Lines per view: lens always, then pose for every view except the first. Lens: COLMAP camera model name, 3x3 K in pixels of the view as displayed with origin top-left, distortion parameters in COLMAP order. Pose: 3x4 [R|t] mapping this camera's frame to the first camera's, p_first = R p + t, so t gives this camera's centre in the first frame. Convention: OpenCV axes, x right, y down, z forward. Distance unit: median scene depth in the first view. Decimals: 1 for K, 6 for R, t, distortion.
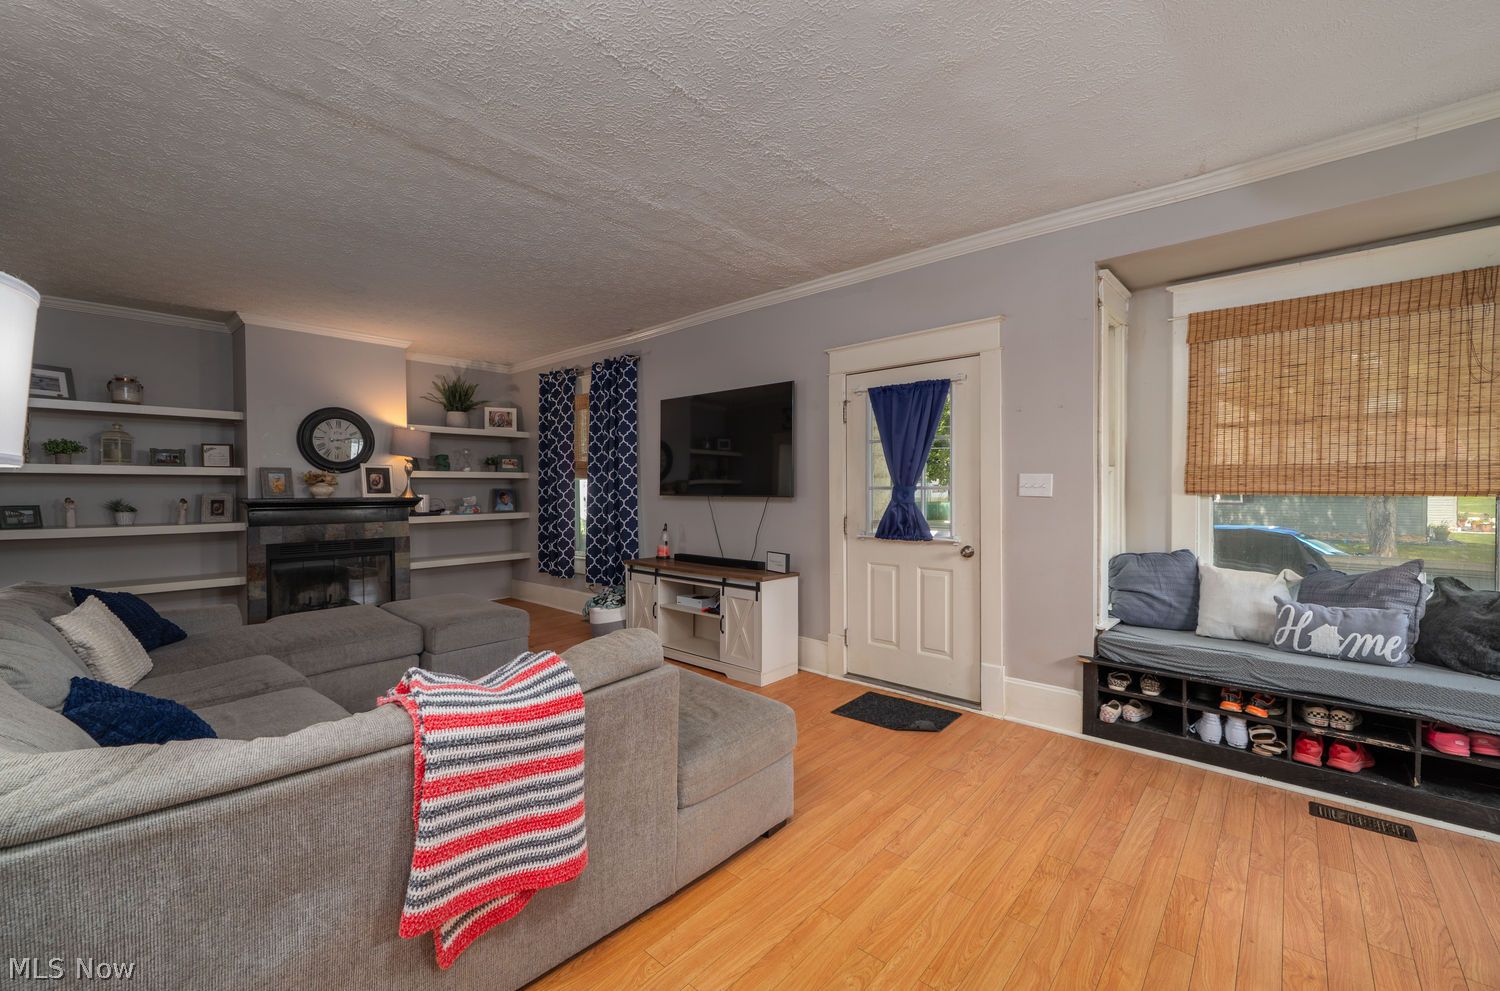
lens RADIAL K [[601.6, 0, 750.0], [0, 601.6, 495.5], [0, 0, 1]] dist [0.000748, 0.000085]
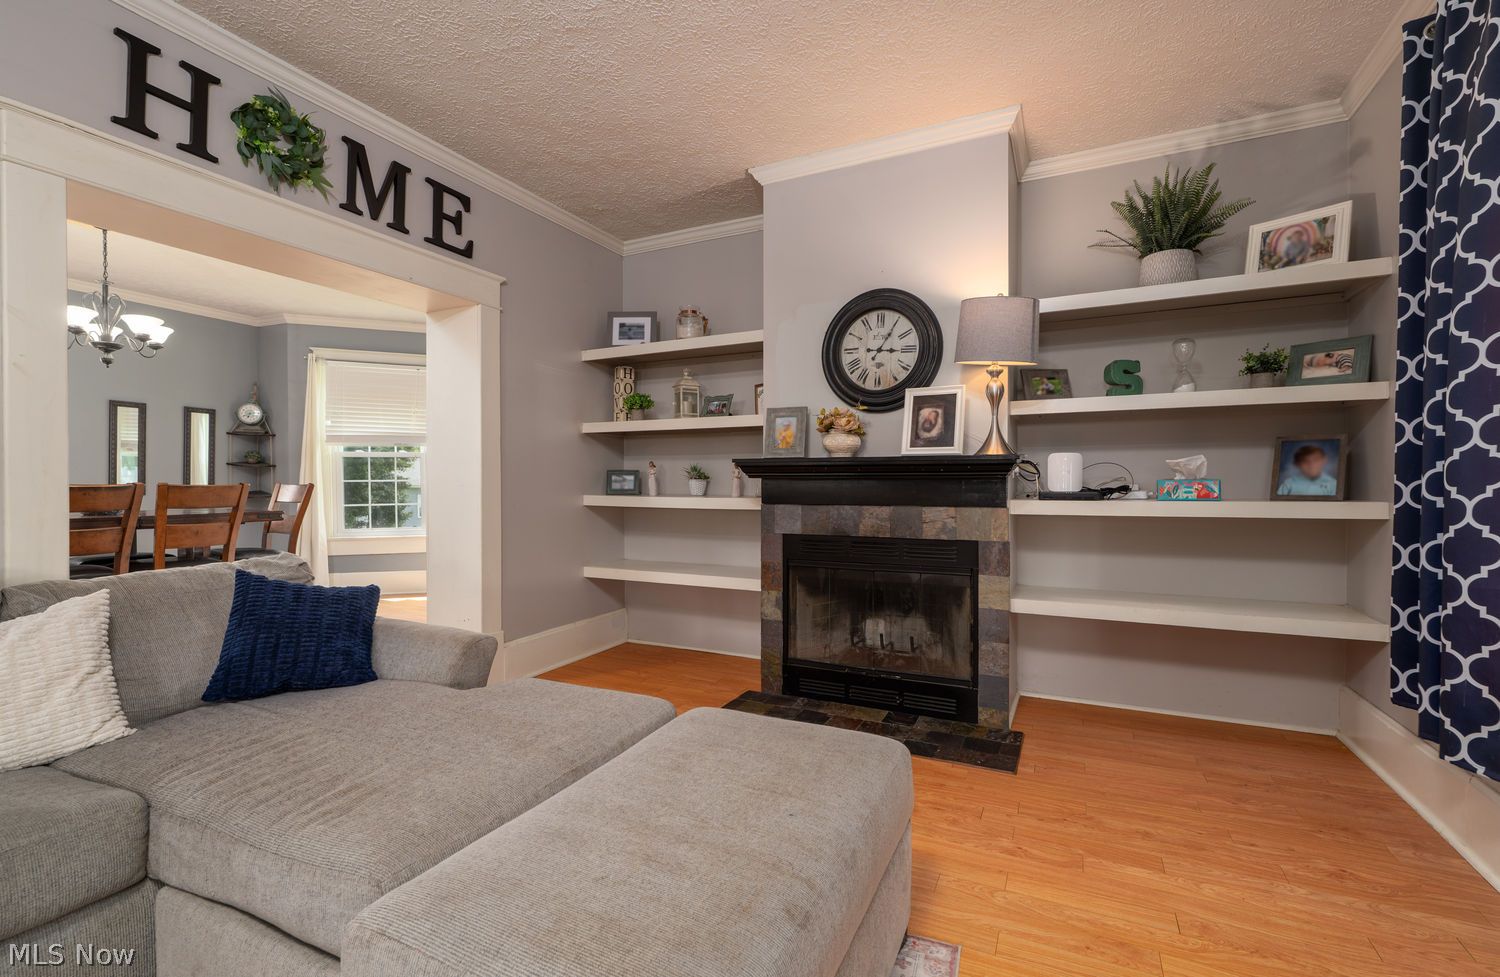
lens RADIAL K [[661.6, 0, 750.0], [0, 661.6, 488.5], [0, 0, 1]] dist [-0.000503, -0.000161]
pose [[0.271344, 0.012002, -0.962408, -0.145175], [-0.010491, 0.999900, 0.009511, 0.026045], [0.962425, 0.007516, 0.271443, 0.713275]]
